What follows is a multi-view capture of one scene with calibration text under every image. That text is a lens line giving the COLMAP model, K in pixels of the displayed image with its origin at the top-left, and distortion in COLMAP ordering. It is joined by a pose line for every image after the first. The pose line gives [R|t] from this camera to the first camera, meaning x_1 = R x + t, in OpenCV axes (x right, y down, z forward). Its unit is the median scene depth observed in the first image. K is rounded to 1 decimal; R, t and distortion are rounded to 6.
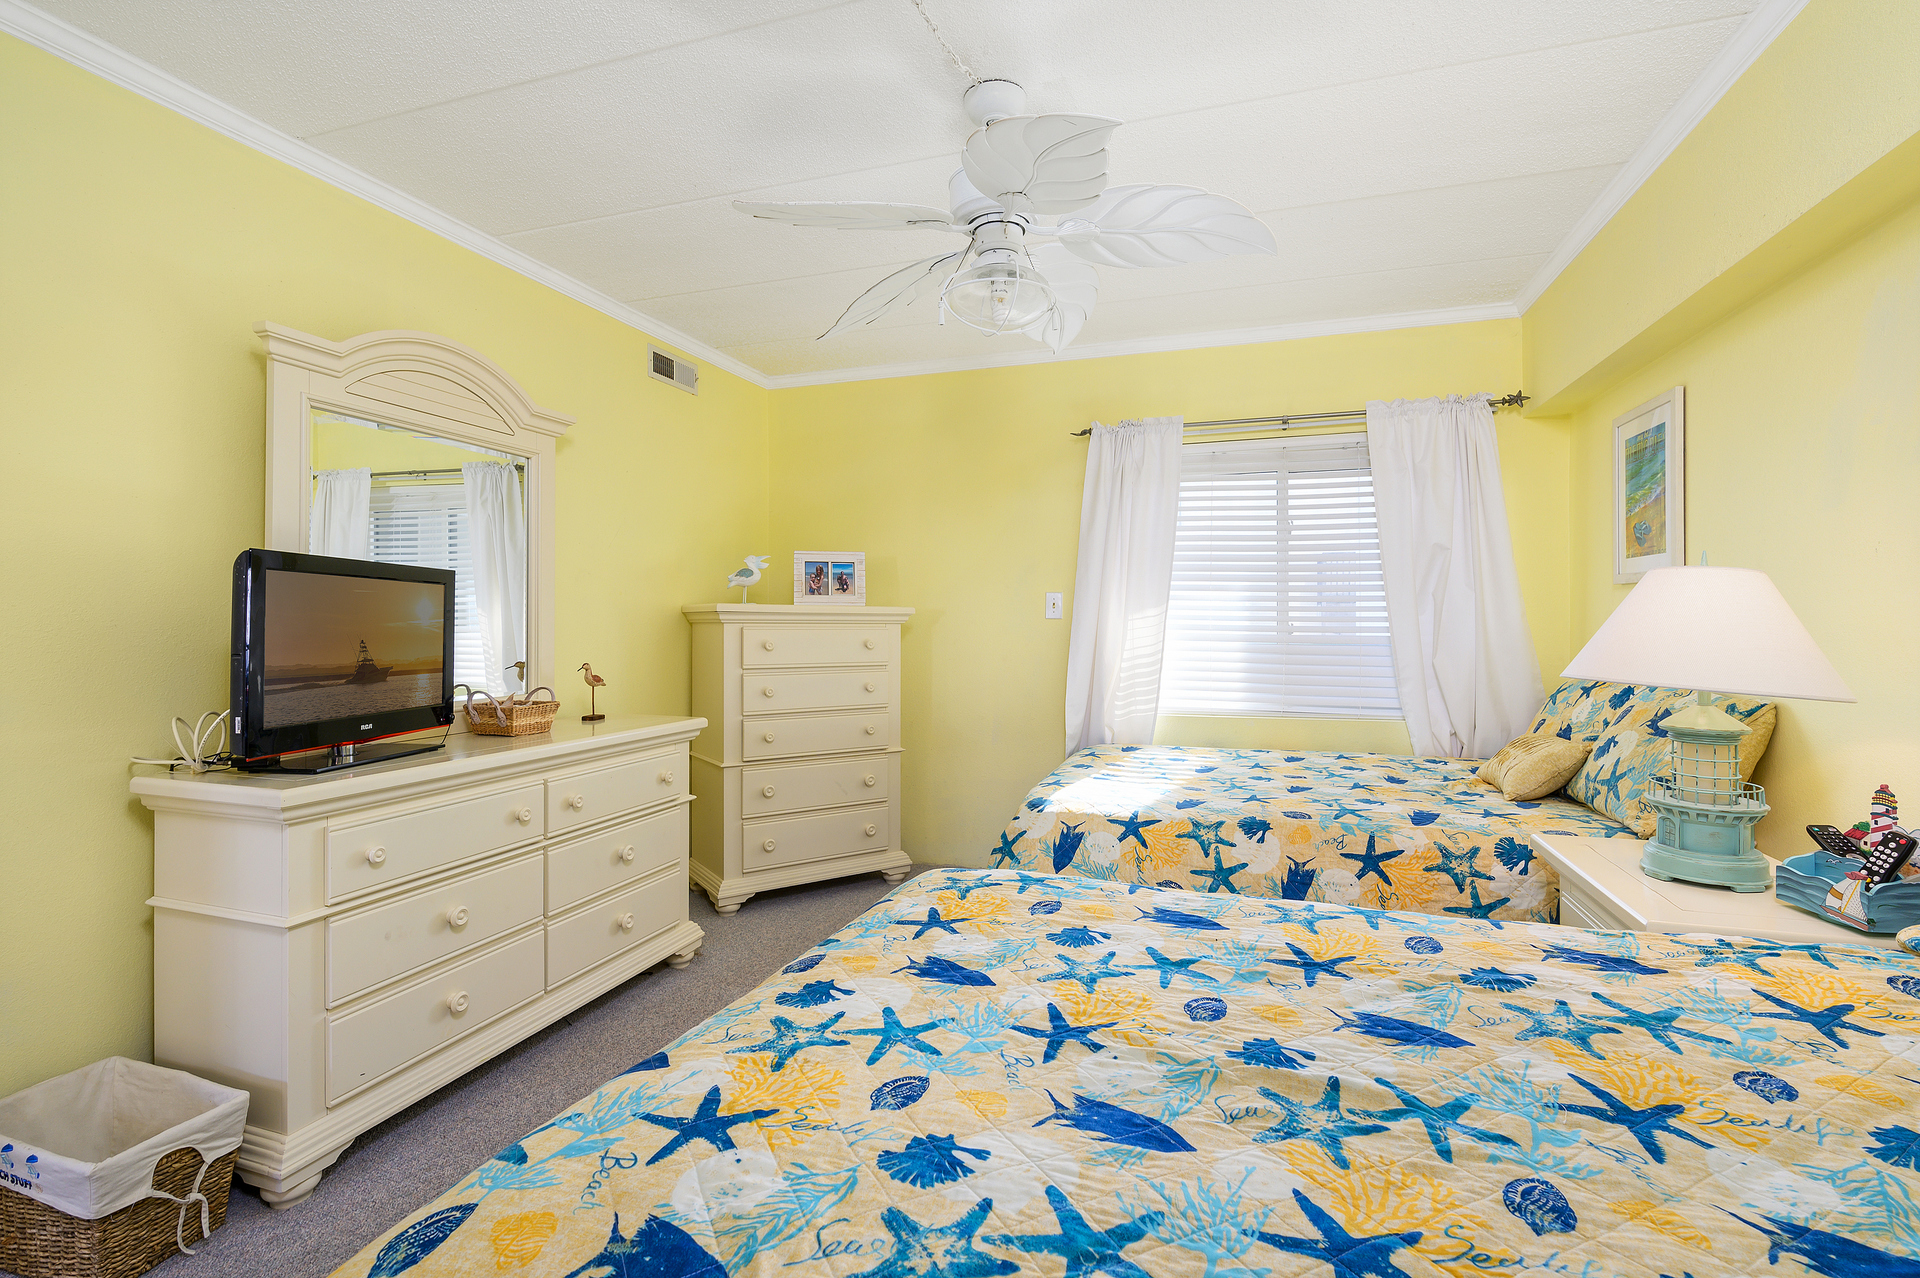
lens RADIAL K [[869.7, 0, 962.3], [0, 869.7, 631.9], [0, 0, 1]] dist [-0.002781, -0.000071]
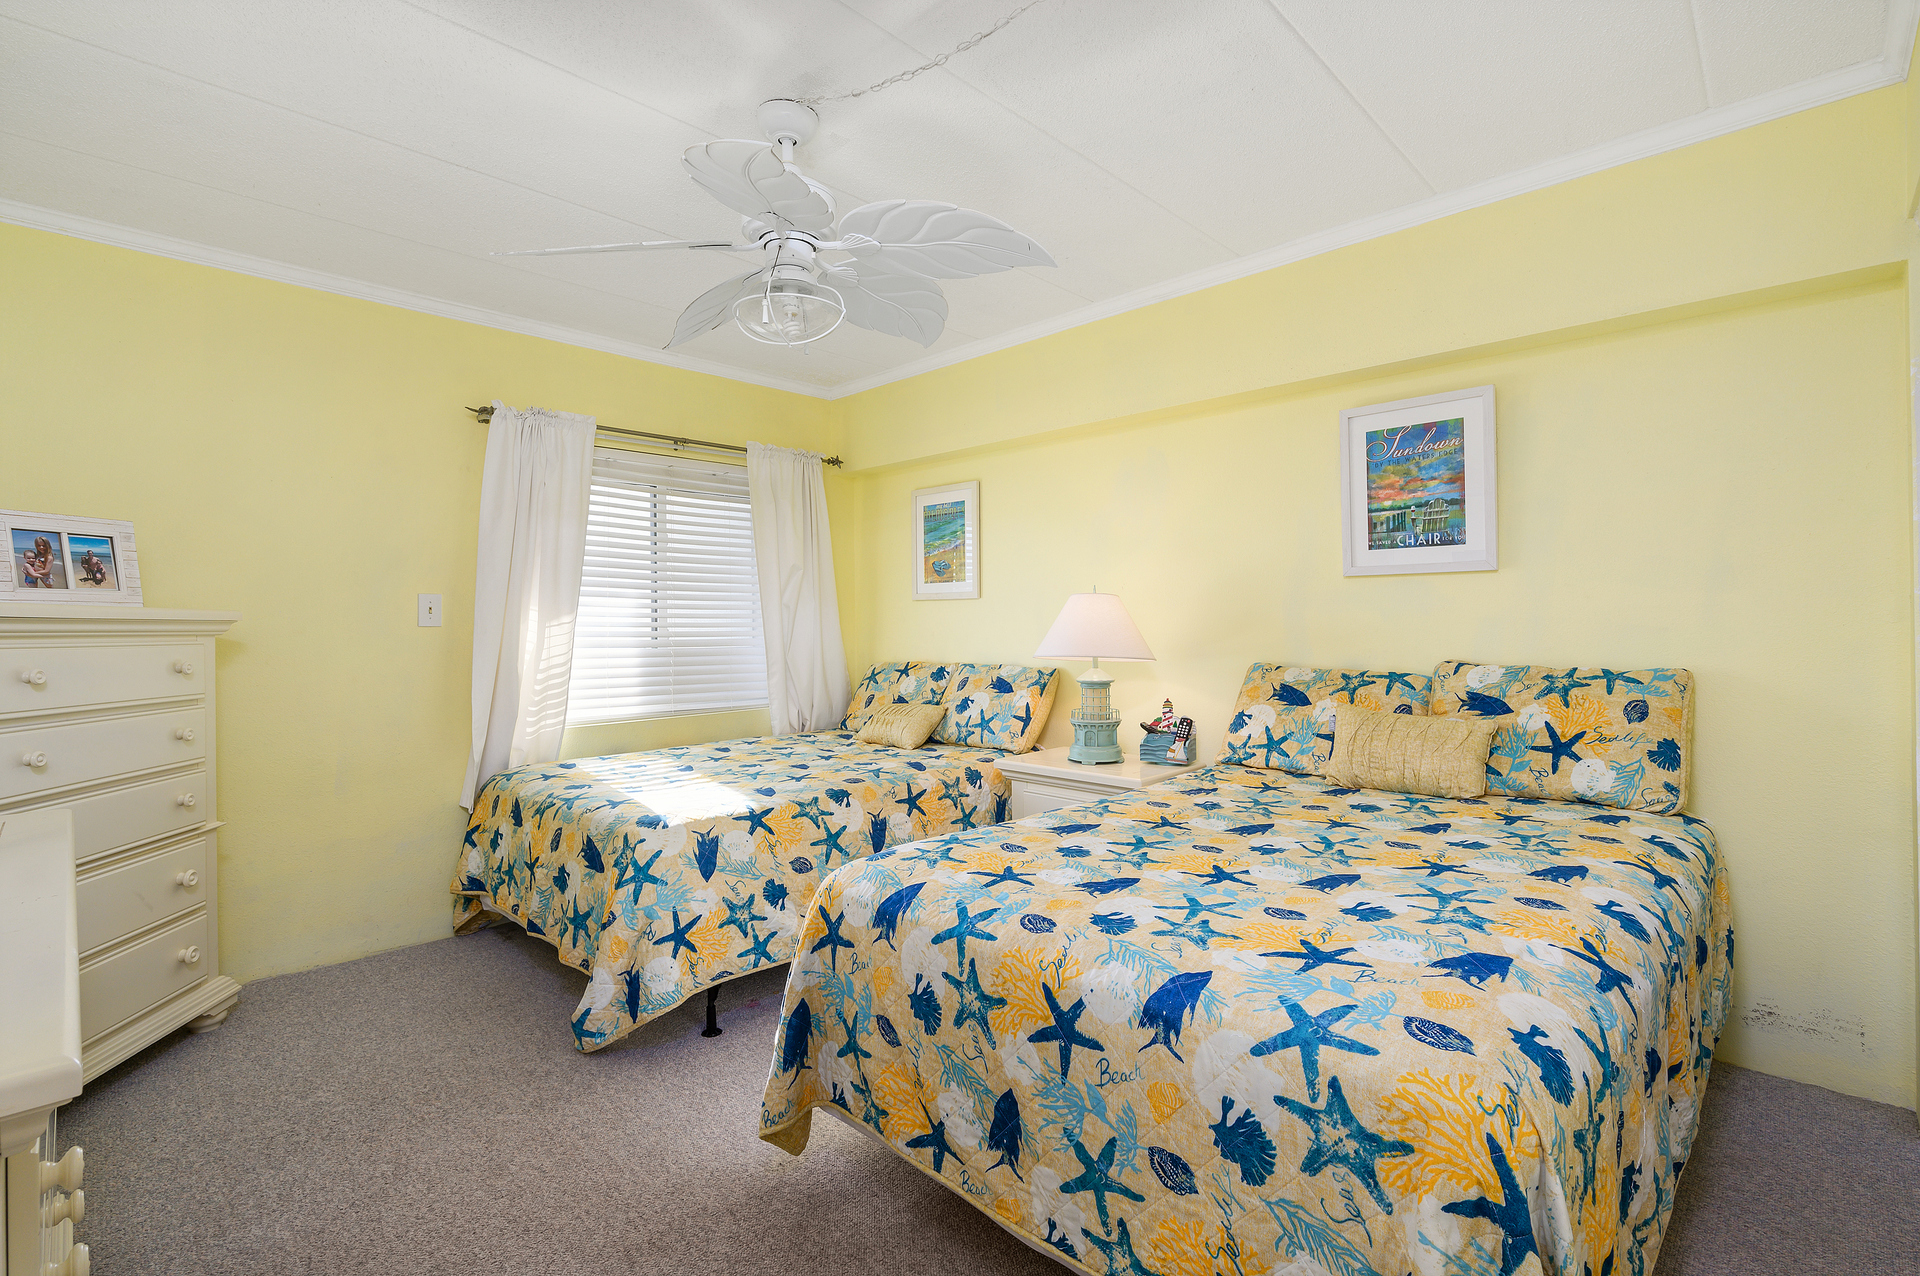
lens RADIAL K [[869.7, 0, 964.2], [0, 869.7, 629.3], [0, 0, 1]] dist [-0.002781, -0.000071]
pose [[0.437319, -0.009527, 0.899256, -0.602031], [0.021173, 0.999776, 0.000295, -0.003072], [-0.899057, 0.018911, 0.437422, 0.278761]]
